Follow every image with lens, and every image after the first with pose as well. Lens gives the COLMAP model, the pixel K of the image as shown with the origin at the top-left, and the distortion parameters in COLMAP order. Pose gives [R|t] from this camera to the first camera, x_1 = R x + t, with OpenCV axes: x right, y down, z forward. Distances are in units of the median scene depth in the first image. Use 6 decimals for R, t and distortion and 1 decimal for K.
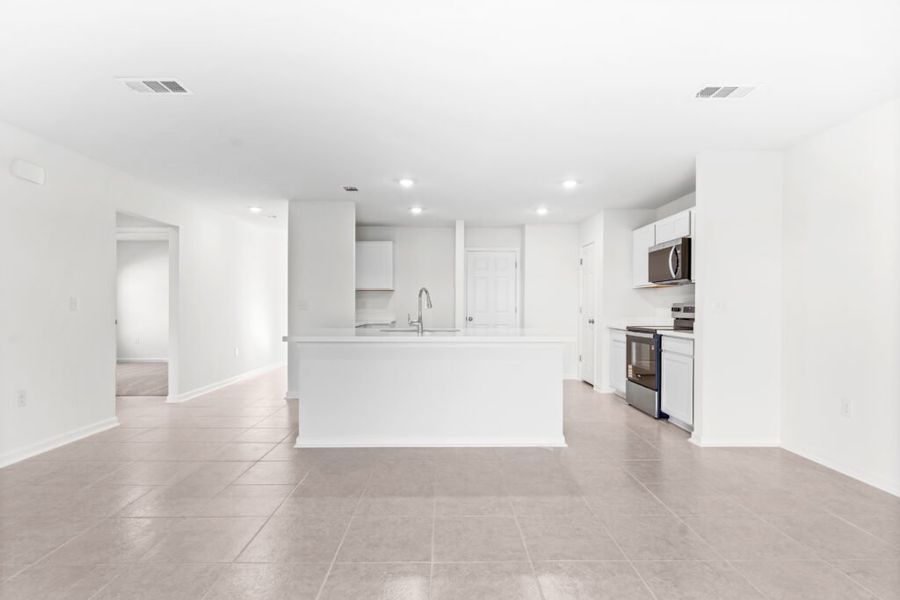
lens RADIAL K [[451.7, 0, 451.6], [0, 451.7, 305.1], [0, 0, 1]] dist [-0.000713, -0.000036]
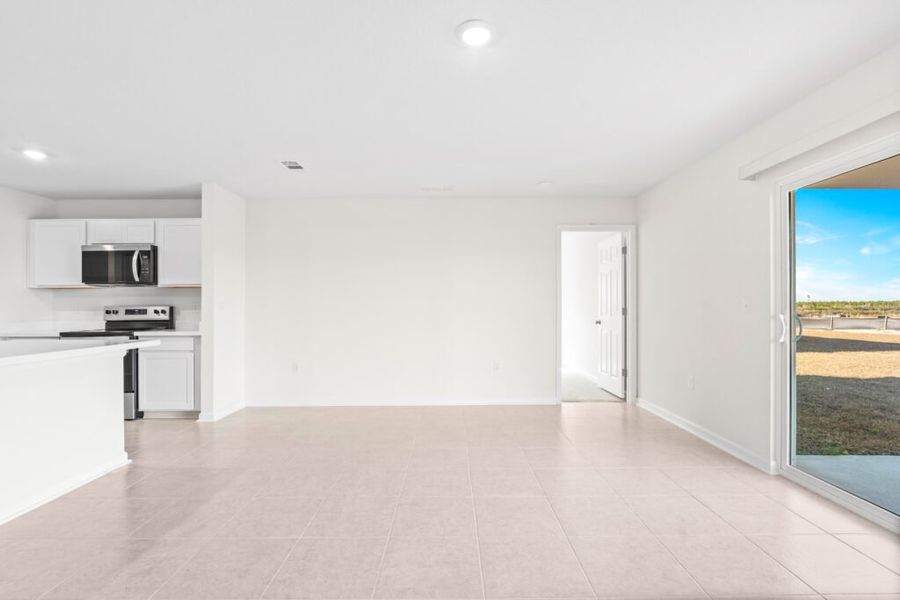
lens RADIAL K [[420.4, 0, 450.0], [0, 420.4, 300.0], [0, 0, 1]] dist [0.001088, -0.000102]
pose [[0.013763, 0.011224, 0.999842, -0.463439], [0.005790, 0.999919, -0.011305, -0.002335], [-0.999889, 0.005945, 0.013697, 0.261057]]
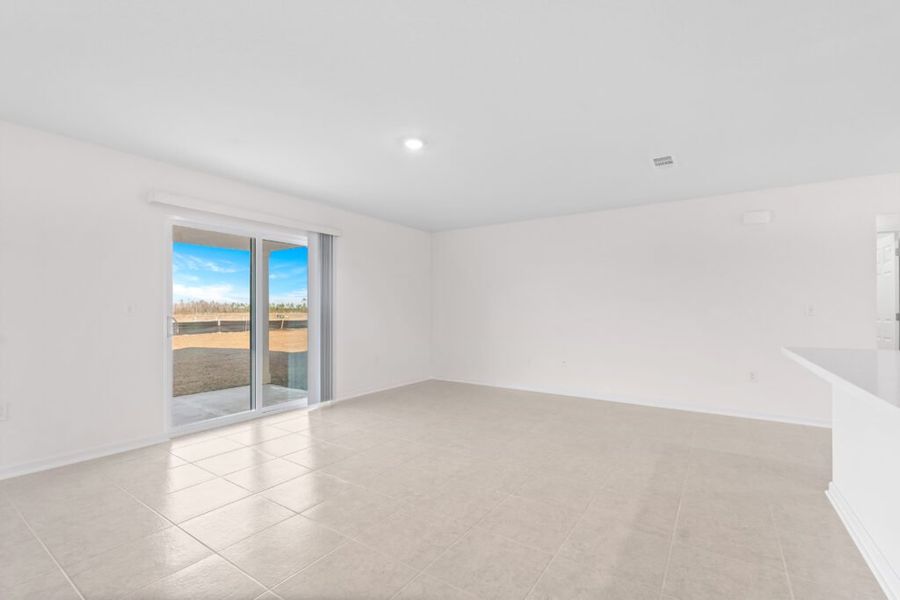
lens RADIAL K [[400.7, 0, 452.4], [0, 400.7, 306.8], [0, 0, 1]] dist [-0.000004, -0.000512]
pose [[-0.571885, -0.012235, -0.820242, 0.460180], [-0.005094, 0.999922, -0.011364, 0.002228], [0.820318, -0.002321, -0.571903, 0.665330]]
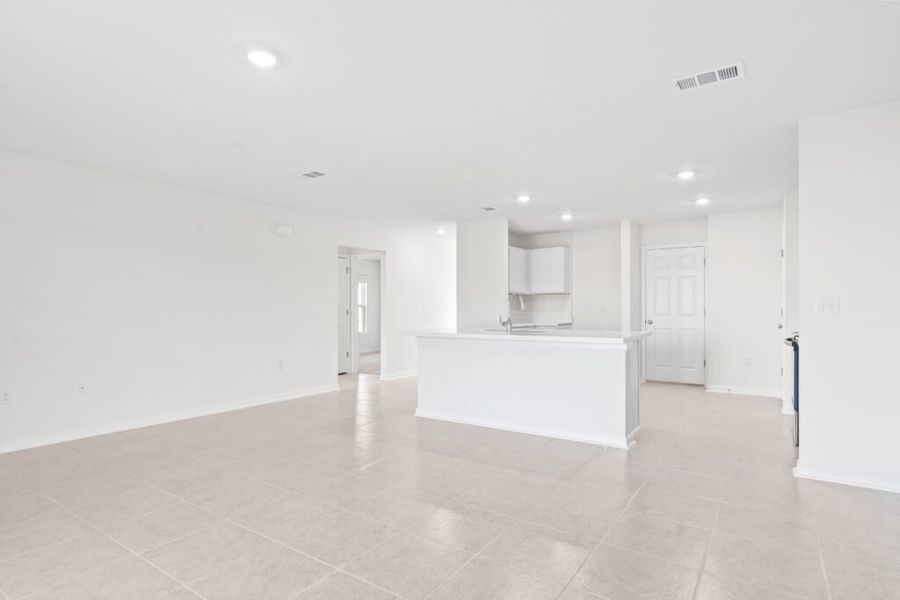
lens RADIAL K [[474.7, 0, 452.8], [0, 474.7, 302.8], [0, 0, 1]] dist [0.000727, 0.000188]
pose [[0.819777, -0.012242, -0.572552, 0.421924], [0.006405, 0.999905, -0.012210, 0.000884], [0.572647, 0.006342, 0.819777, -0.062630]]
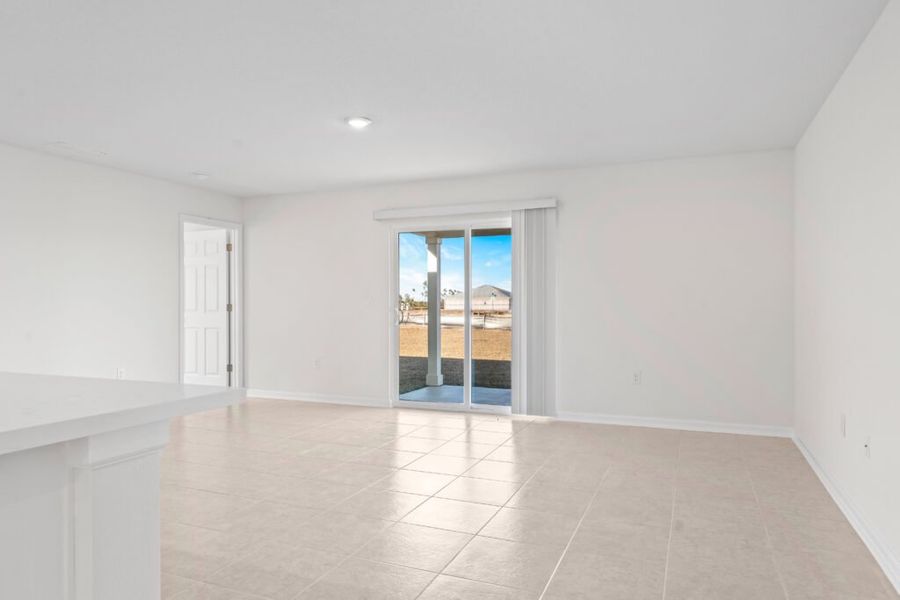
lens RADIAL K [[586.9, 0, 447.4], [0, 586.9, 291.0], [0, 0, 1]] dist [0.002051, 0.000713]
pose [[-0.913255, 0.004442, 0.407364, -0.522066], [-0.001751, 0.999889, -0.014828, -0.004338], [-0.407384, -0.014255, -0.913146, 0.995110]]
